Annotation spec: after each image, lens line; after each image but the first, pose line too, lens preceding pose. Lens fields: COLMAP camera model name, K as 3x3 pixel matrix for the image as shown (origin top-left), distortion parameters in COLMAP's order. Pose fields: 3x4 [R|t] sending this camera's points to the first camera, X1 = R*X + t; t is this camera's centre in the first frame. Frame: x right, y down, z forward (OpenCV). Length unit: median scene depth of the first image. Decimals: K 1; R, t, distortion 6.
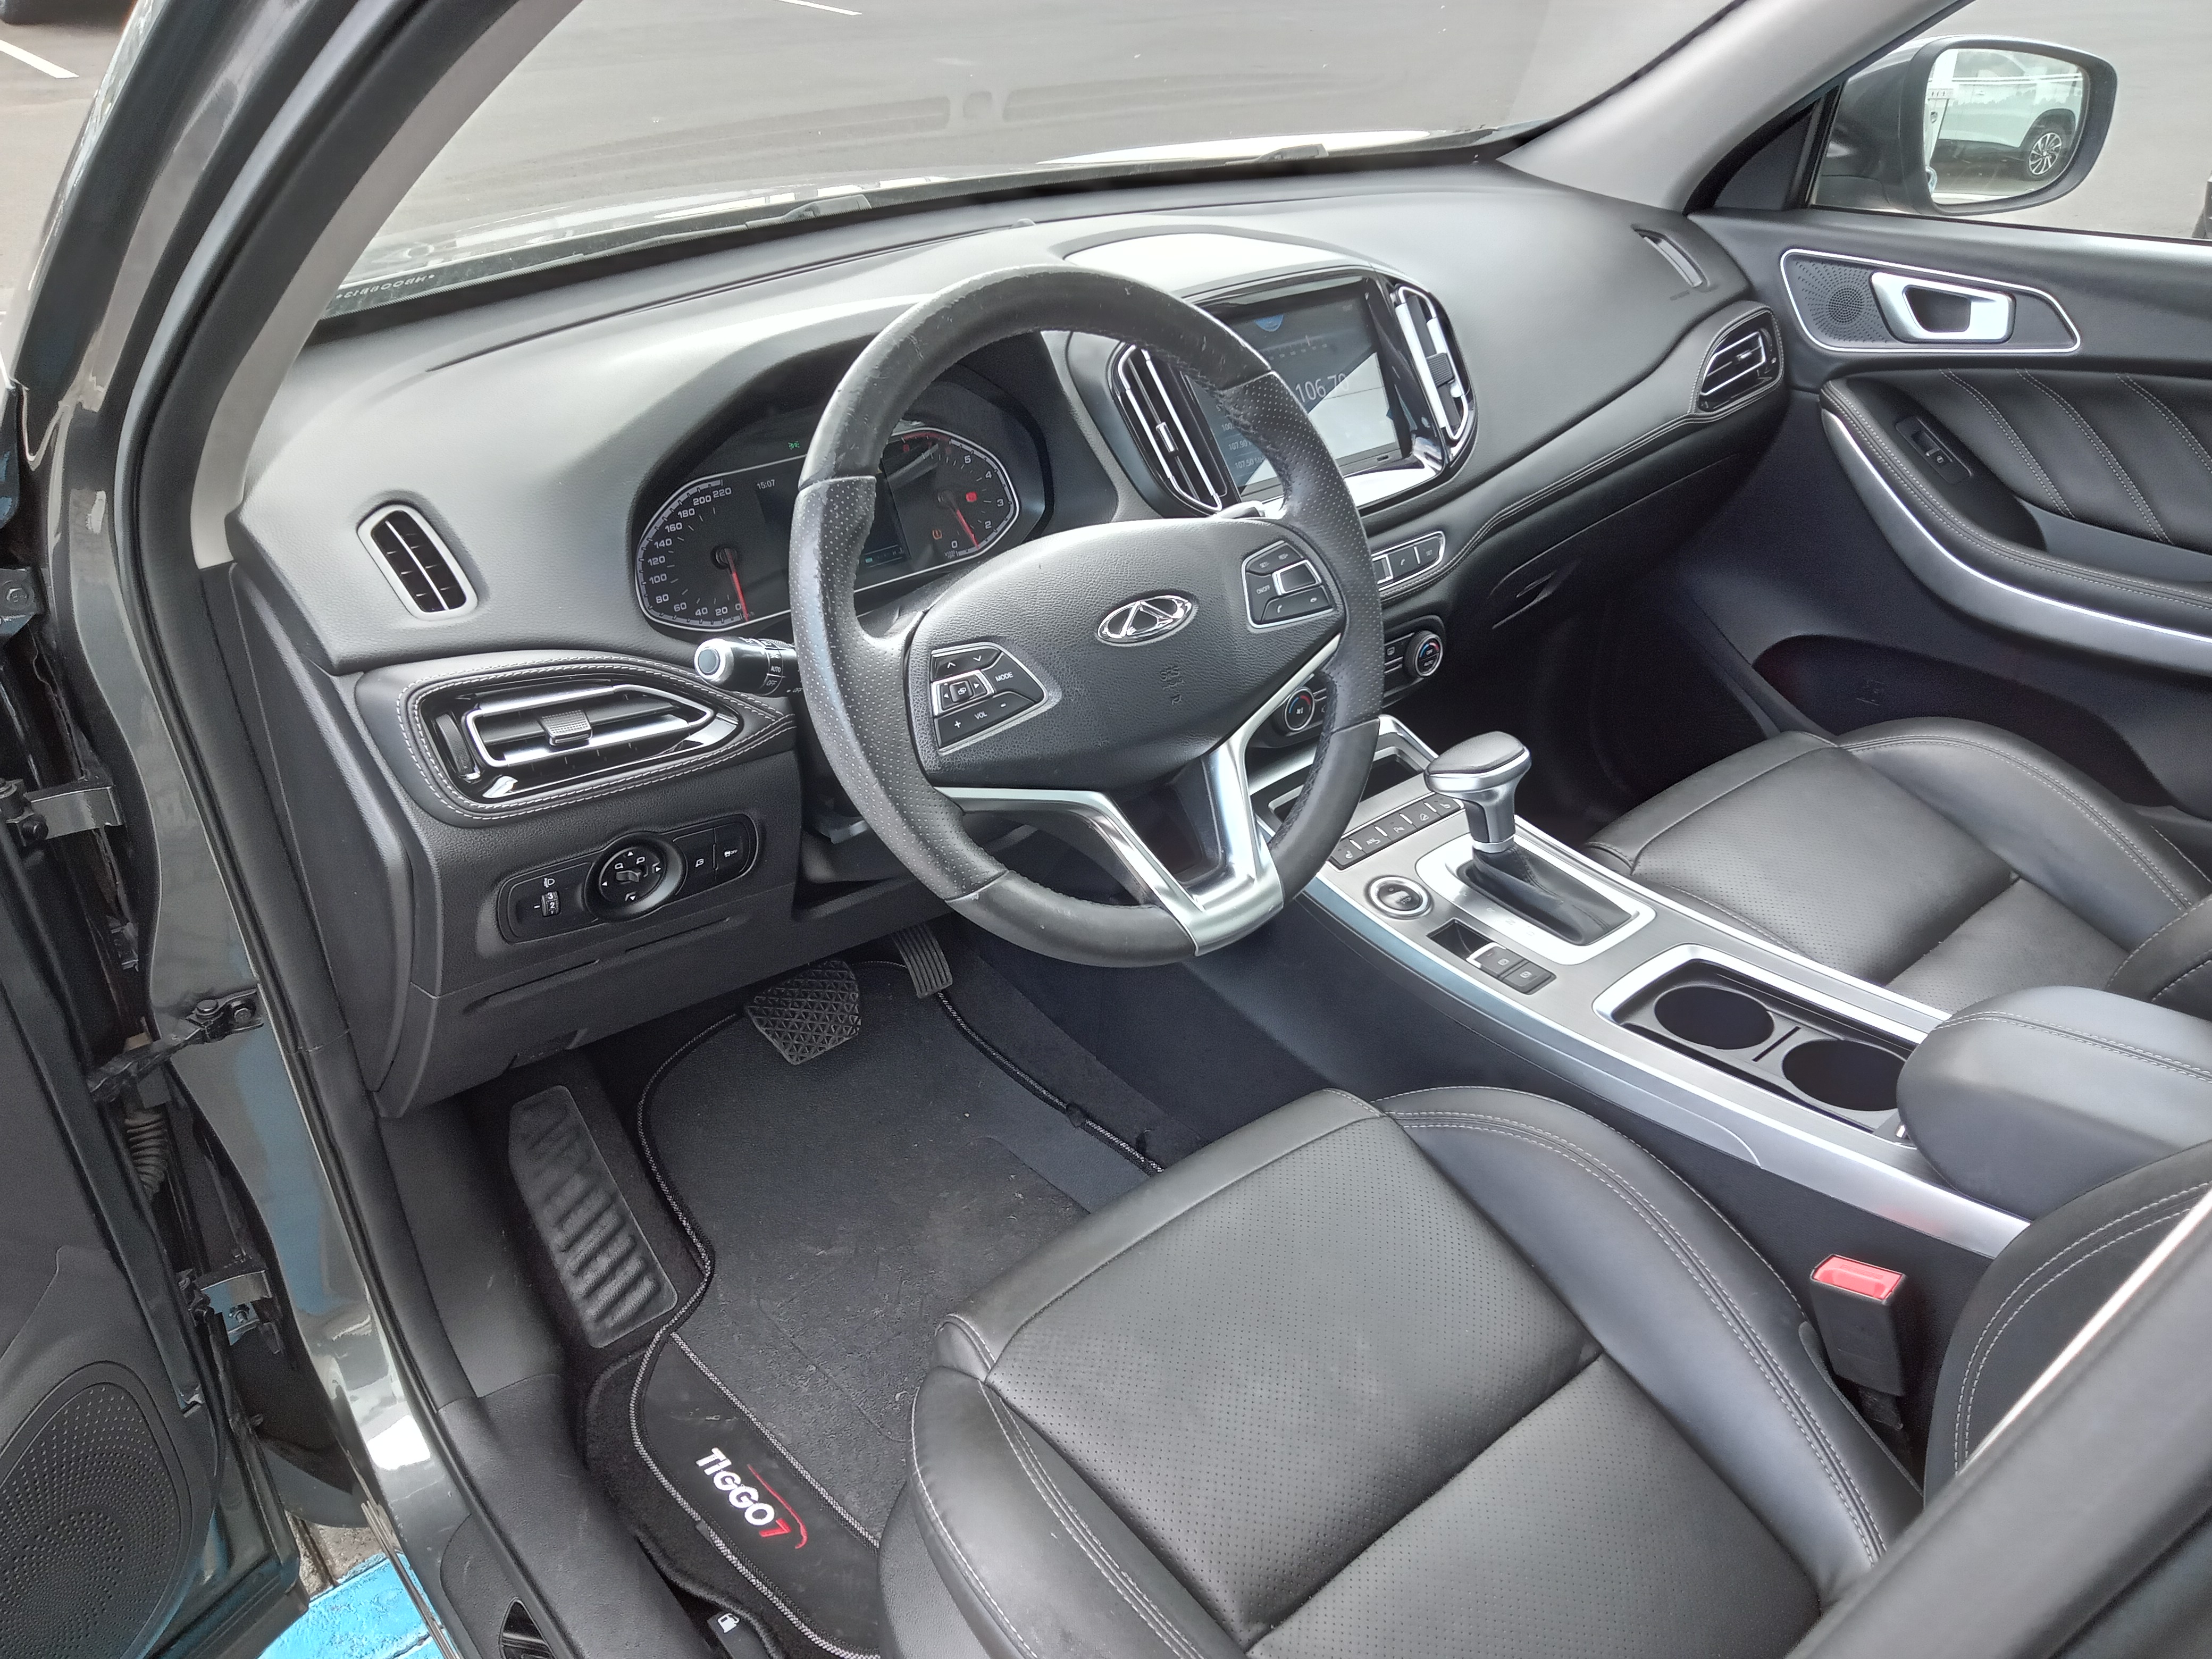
lens RADIAL K [[1618.9, 0, 1111.5], [0, 1618.9, 827.7], [0, 0, 1]] dist [0.030601, -0.034082]
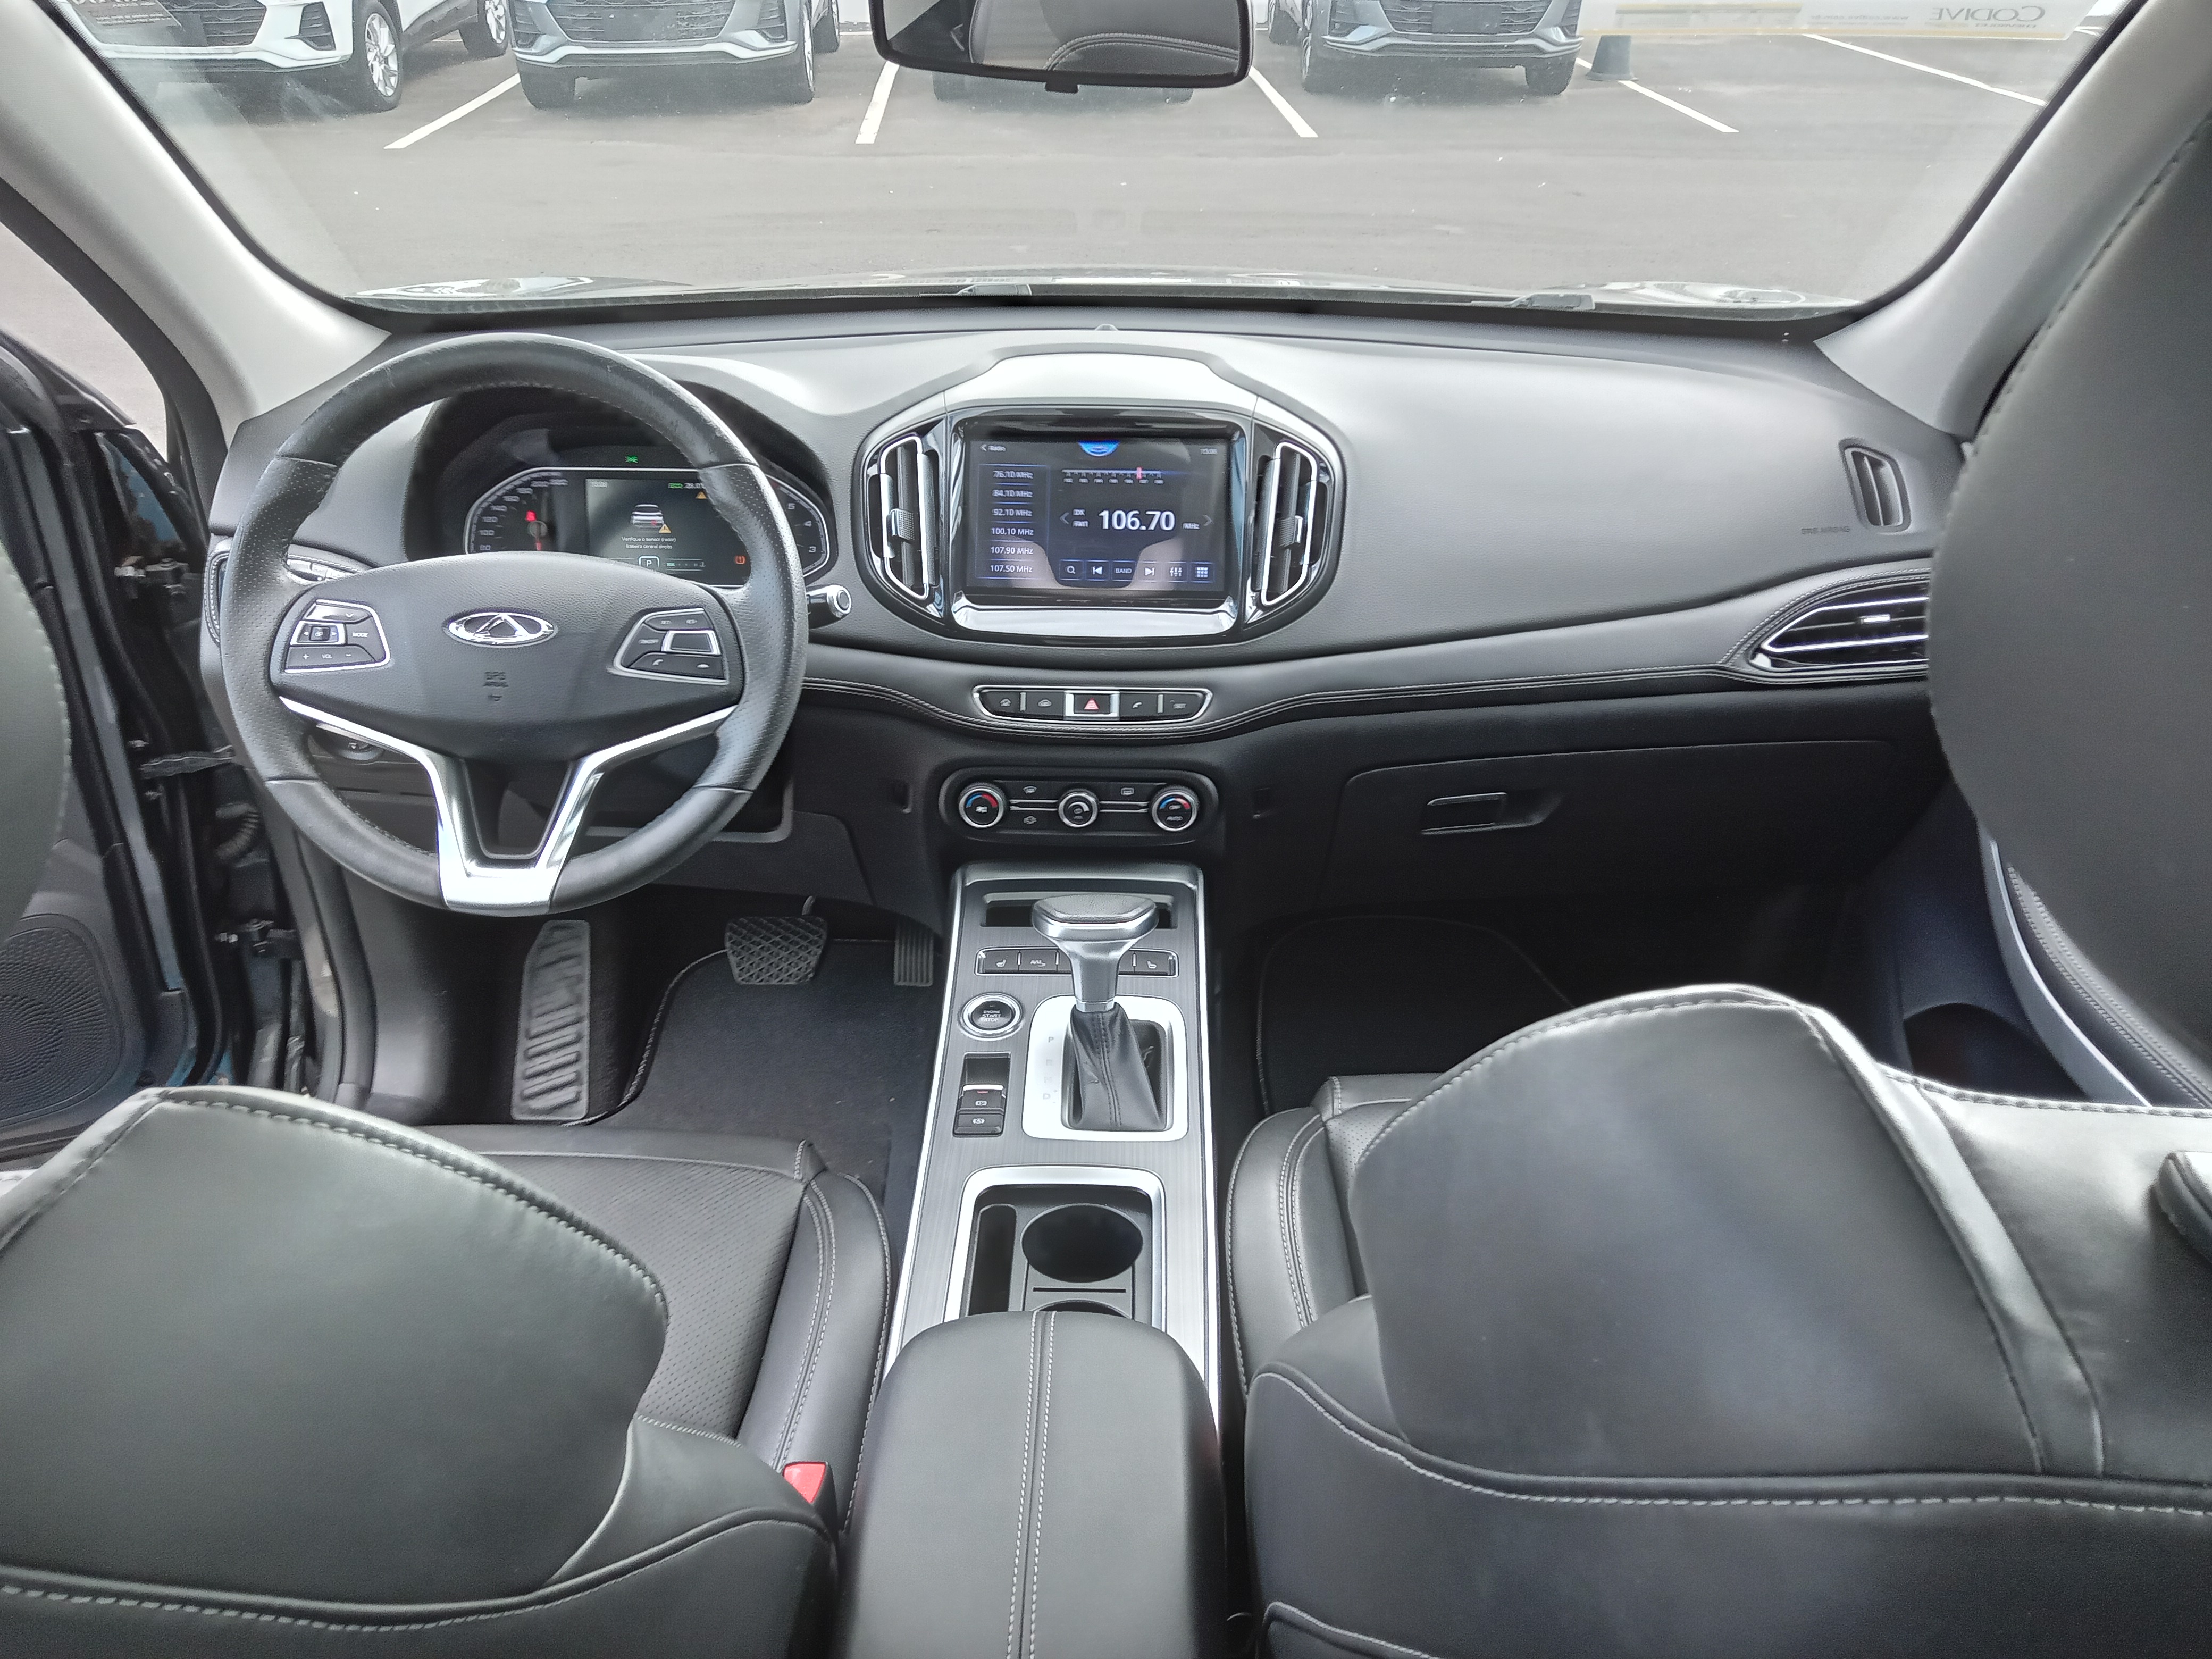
lens RADIAL K [[1618.9, 0, 1112.3], [0, 1618.9, 828.0], [0, 0, 1]] dist [0.030601, -0.034082]
pose [[0.744824, 0.315908, -0.587741, 0.772243], [-0.340926, 0.937346, 0.071775, -0.159541], [0.573591, 0.146916, 0.805859, 0.212833]]
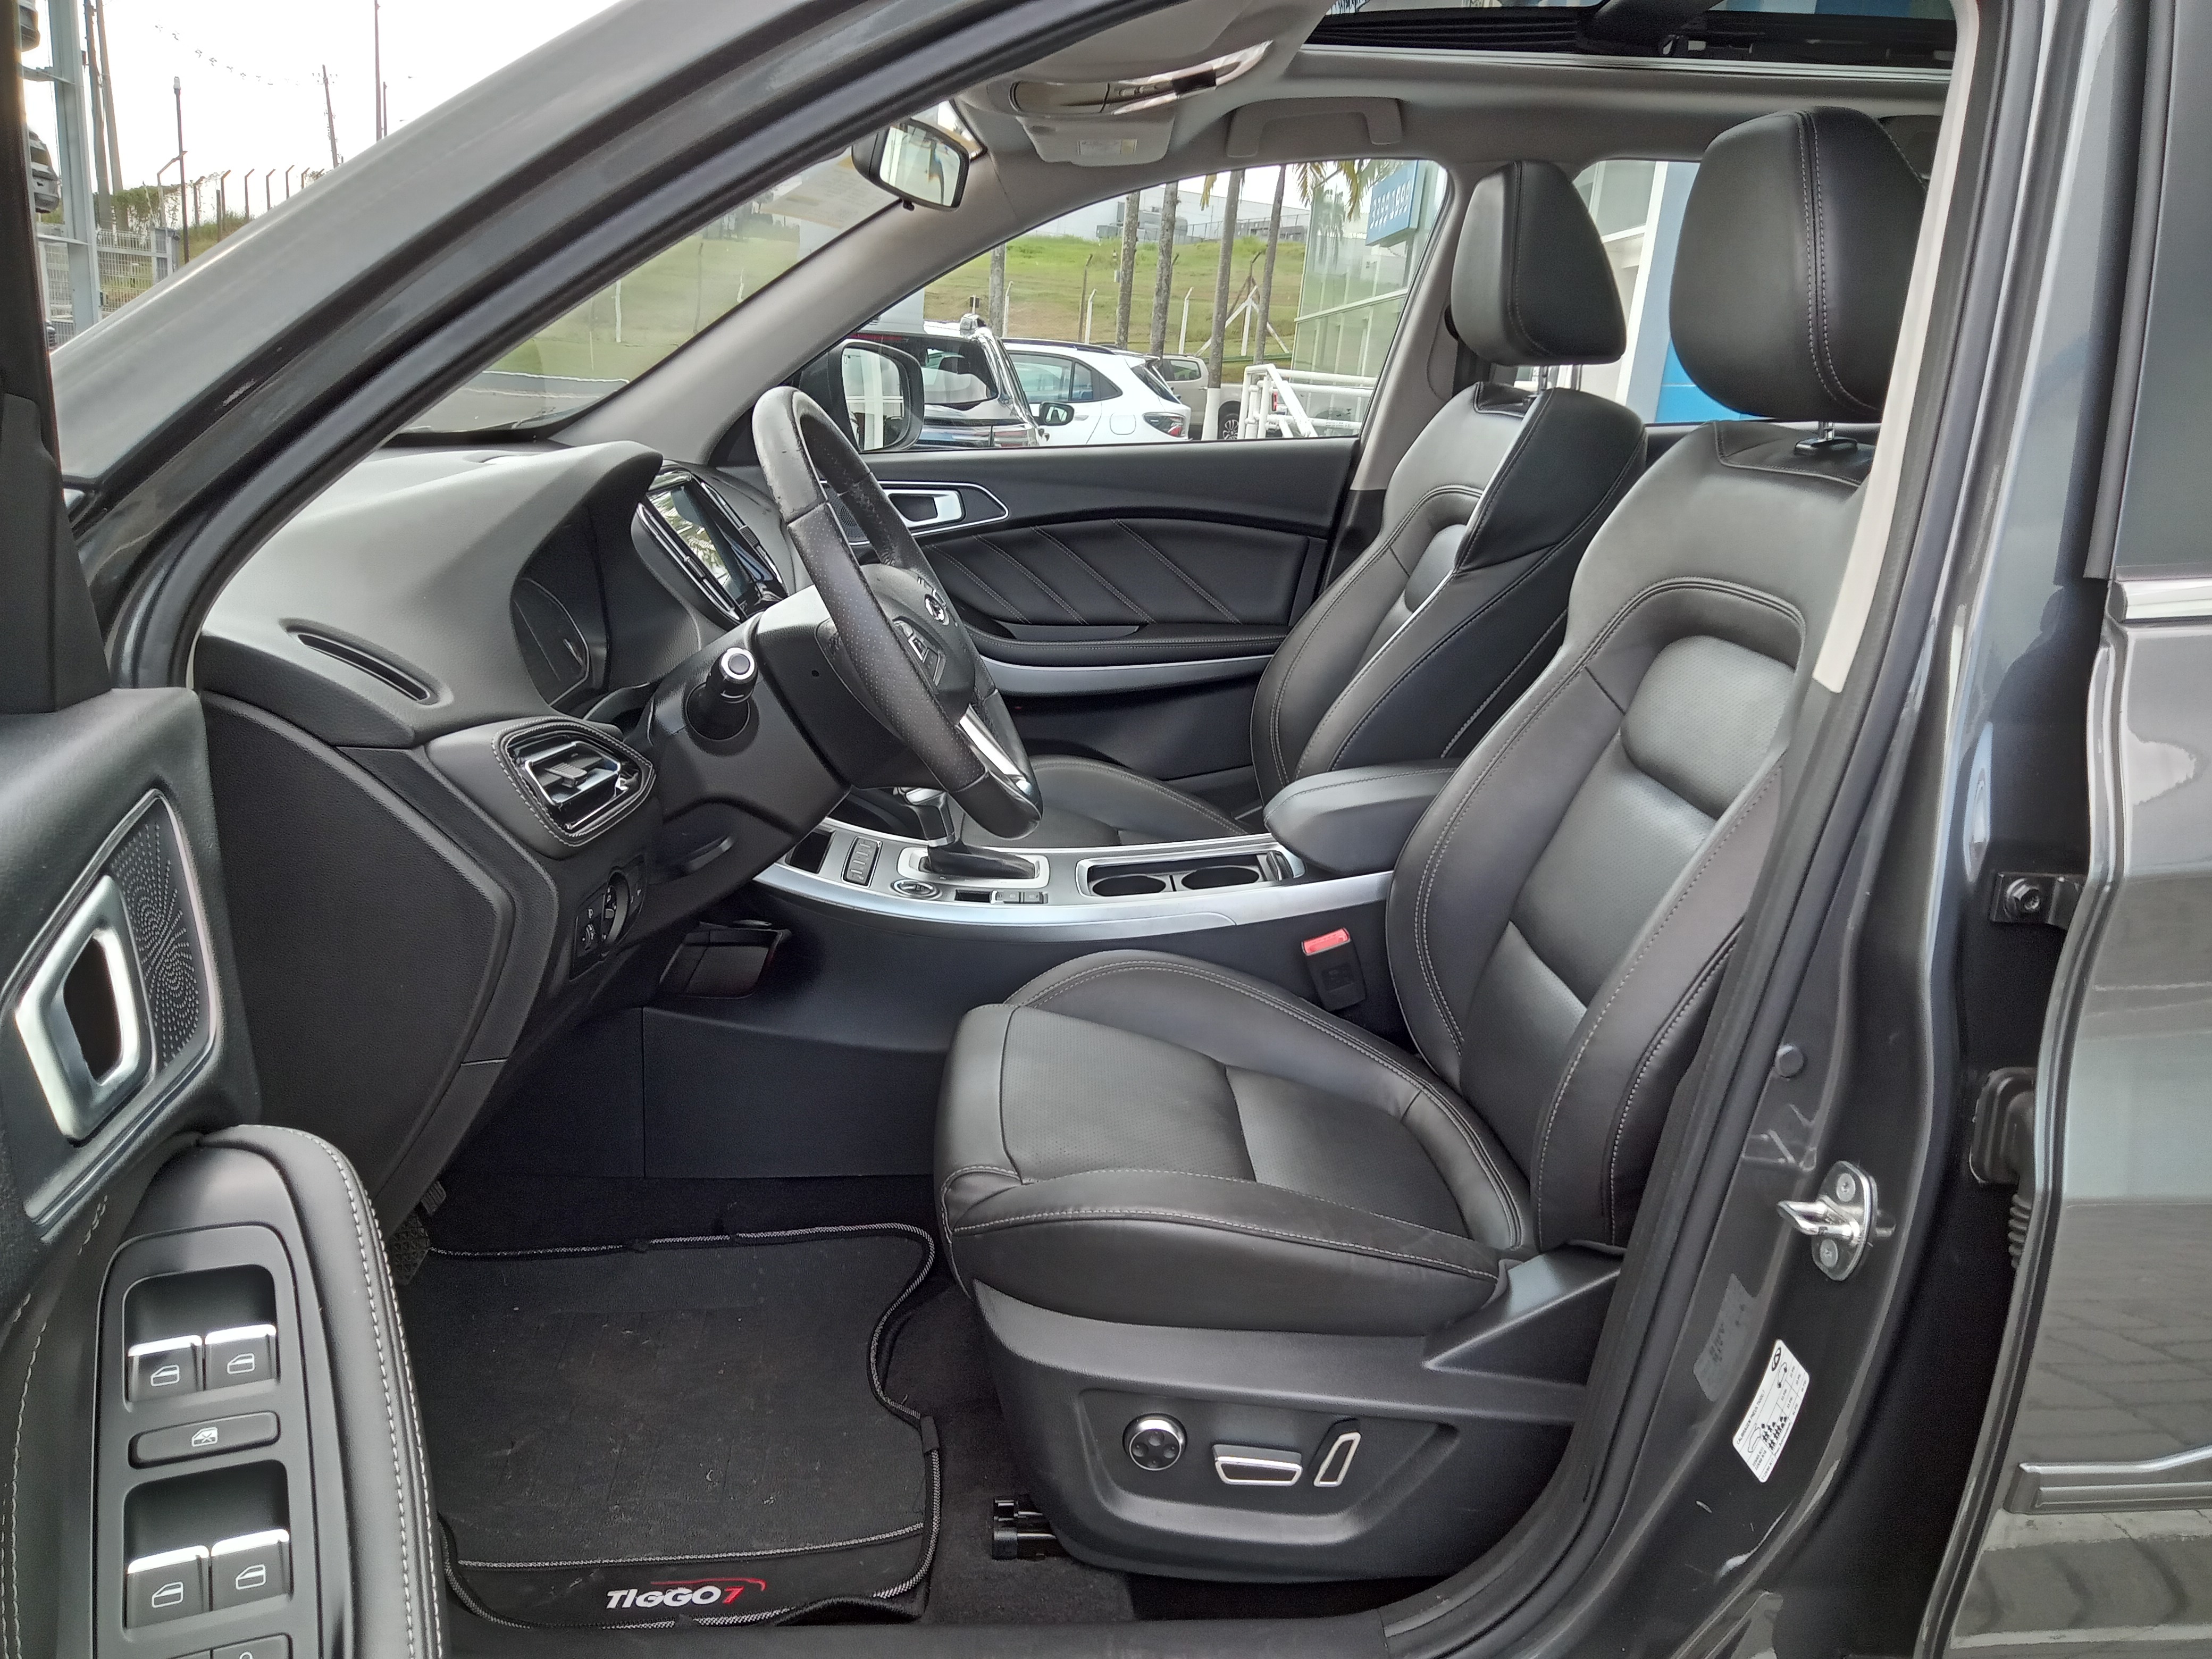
lens RADIAL K [[1618.9, 0, 1110.8], [0, 1618.9, 830.0], [0, 0, 1]] dist [0.030601, -0.034082]
pose [[0.600850, -0.200970, 0.773686, -0.733444], [0.378005, 0.924258, -0.053479, 0.129839], [-0.704338, 0.324590, 0.631308, 0.034070]]
